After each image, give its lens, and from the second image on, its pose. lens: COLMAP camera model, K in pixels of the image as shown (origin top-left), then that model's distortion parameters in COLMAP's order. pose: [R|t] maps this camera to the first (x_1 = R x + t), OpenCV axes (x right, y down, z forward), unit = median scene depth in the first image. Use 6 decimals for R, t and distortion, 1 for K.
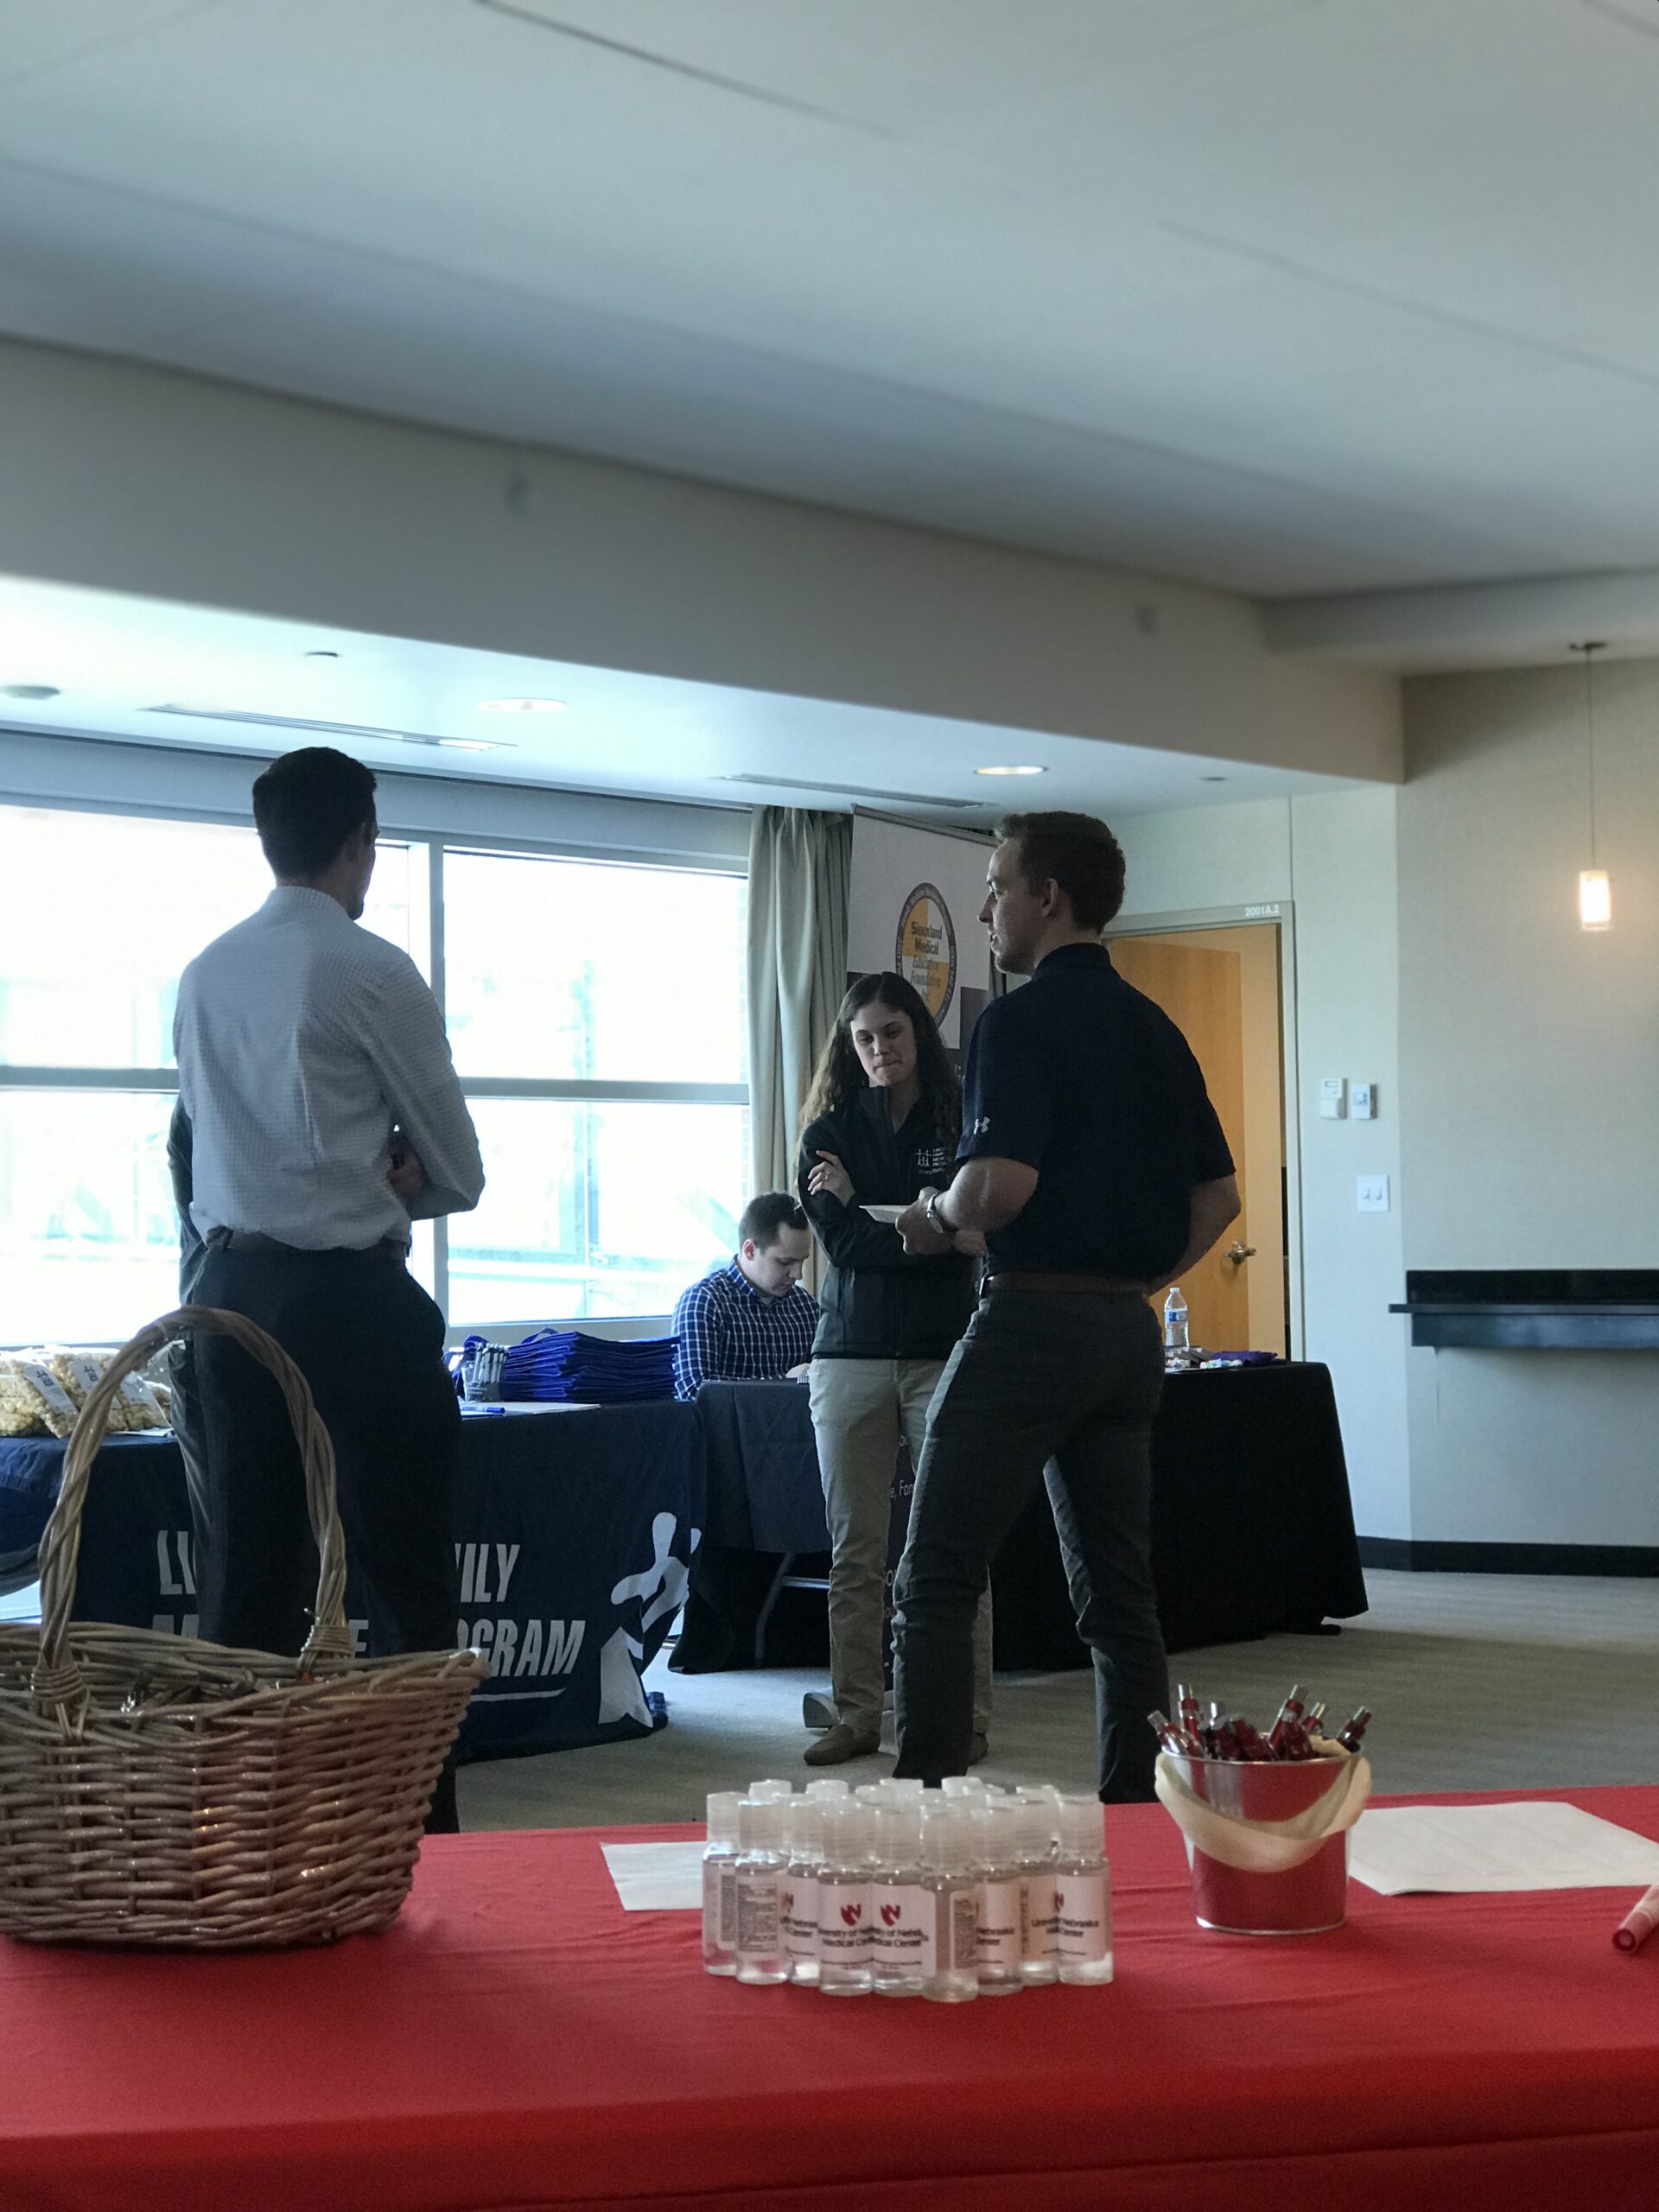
lens RADIAL K [[3635.8, 0, 826.2], [0, 3635.8, 1117.6], [0, 0, 1]] dist [0.103450, 0.000000]
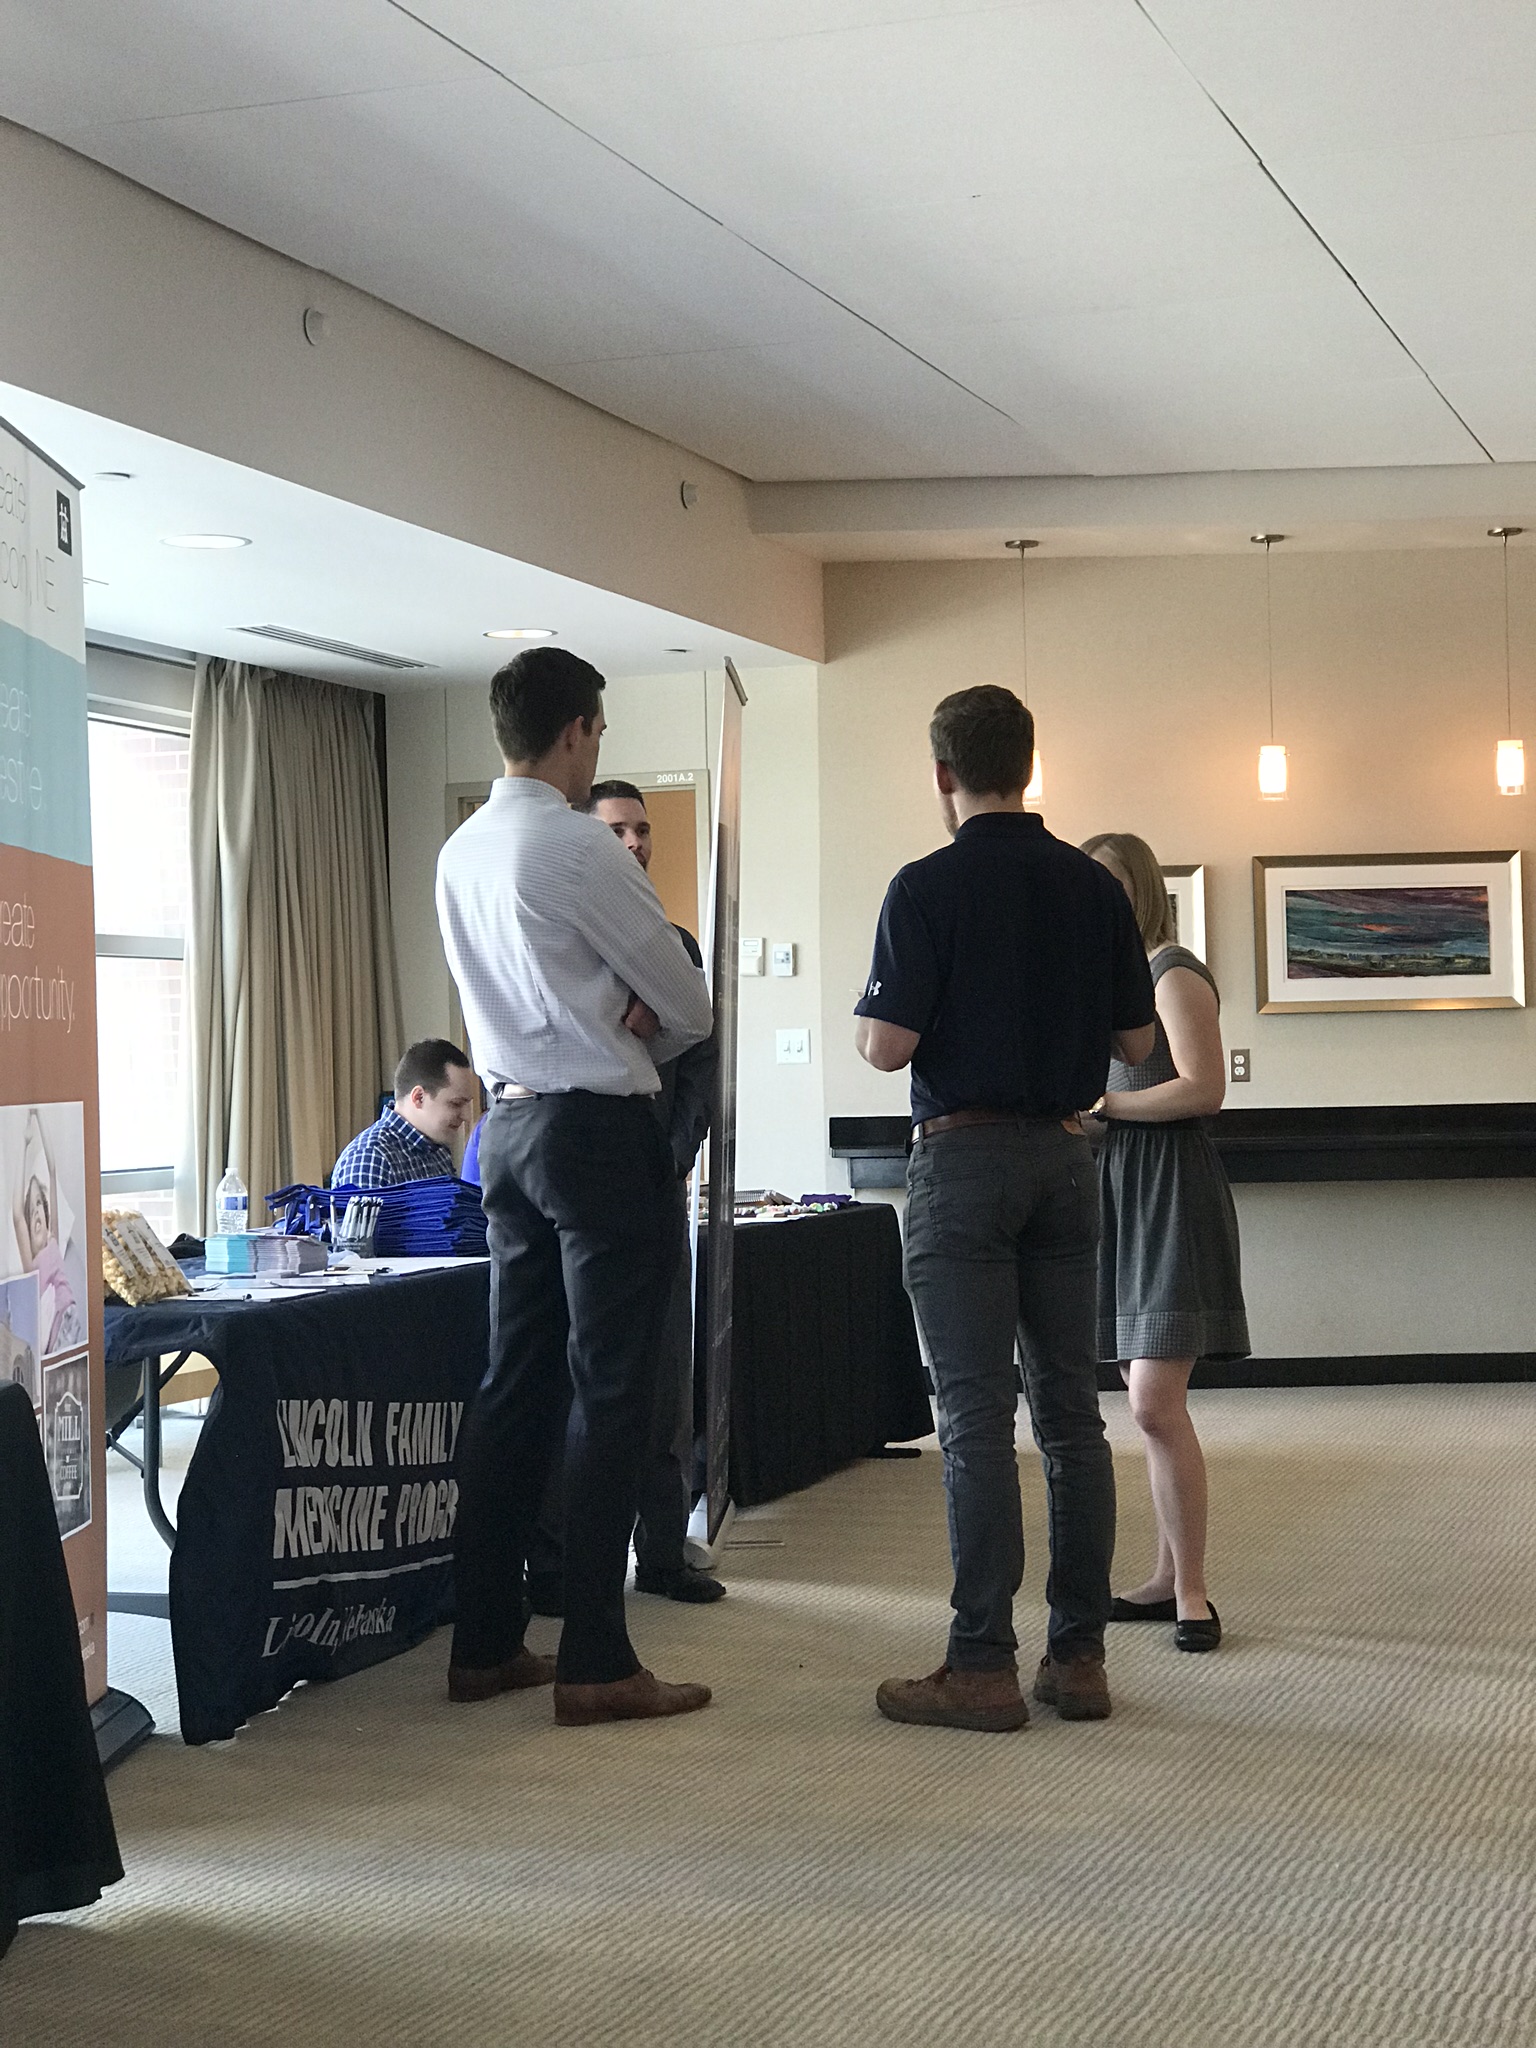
lens RADIAL K [[3366.3, 0, 758.6], [0, 3366.3, 1013.0], [0, 0, 1]] dist [0.103450, 0.000000]
pose [[0.917207, -0.000505, 0.398410, -0.252809], [-0.001729, 0.999985, 0.005247, 0.005980], [-0.398407, -0.005502, 0.917192, 0.100728]]
